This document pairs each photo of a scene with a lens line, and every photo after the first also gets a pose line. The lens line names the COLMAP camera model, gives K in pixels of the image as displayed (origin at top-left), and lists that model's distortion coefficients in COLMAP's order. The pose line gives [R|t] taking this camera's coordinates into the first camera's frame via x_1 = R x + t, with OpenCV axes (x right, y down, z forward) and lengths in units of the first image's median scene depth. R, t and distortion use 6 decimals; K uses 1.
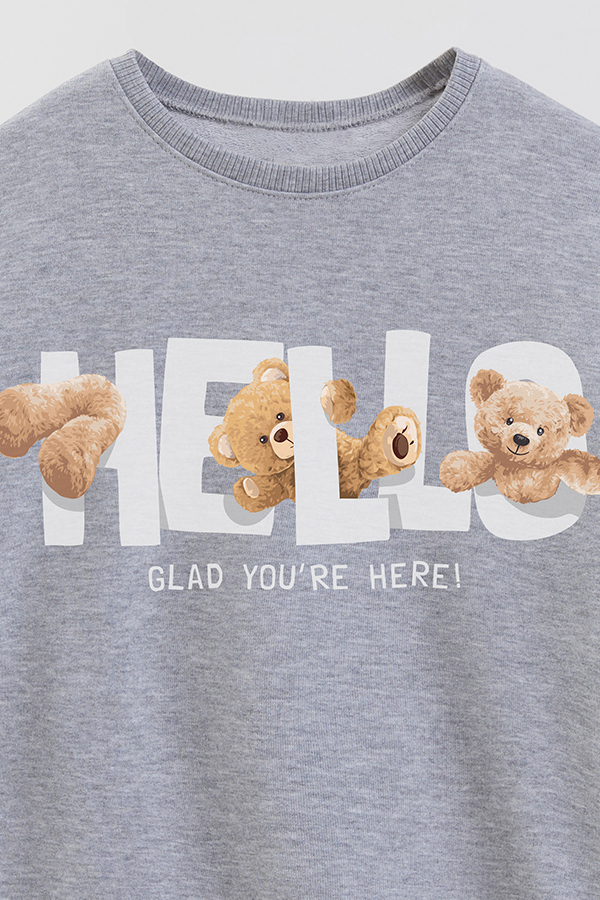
lens RADIAL K [[2229.6, 0, 294.7], [0, 2229.6, 450.1], [0, 0, 1]] dist [-0.078274, 0.000000]
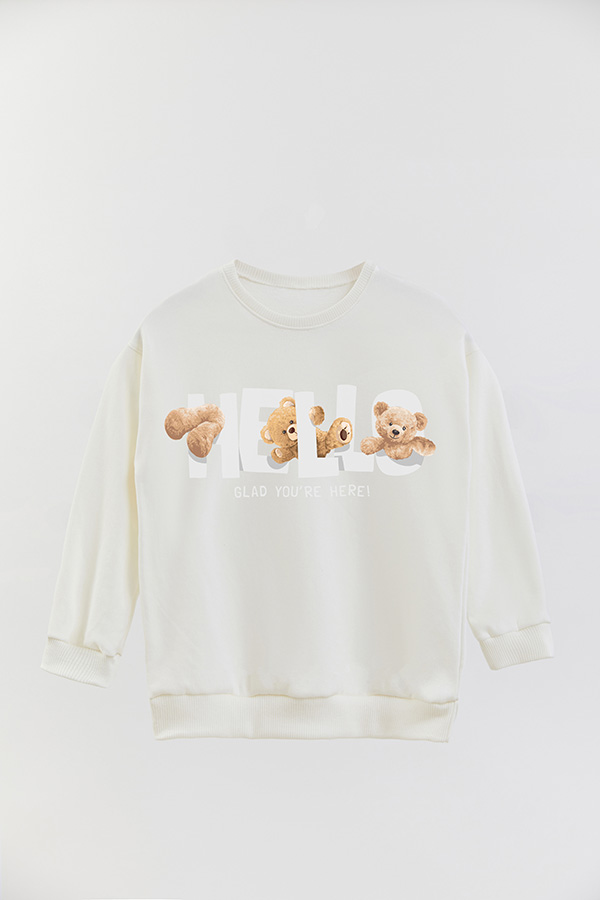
lens RADIAL K [[2229.6, 0, 300.4], [0, 2229.6, 449.4], [0, 0, 1]] dist [-0.078274, 0.000000]
pose [[0.999436, -0.000154, -0.033592, 0.080340], [0.000604, 0.999910, 0.013399, -0.017676], [0.033587, -0.013412, 0.999346, -1.309067]]
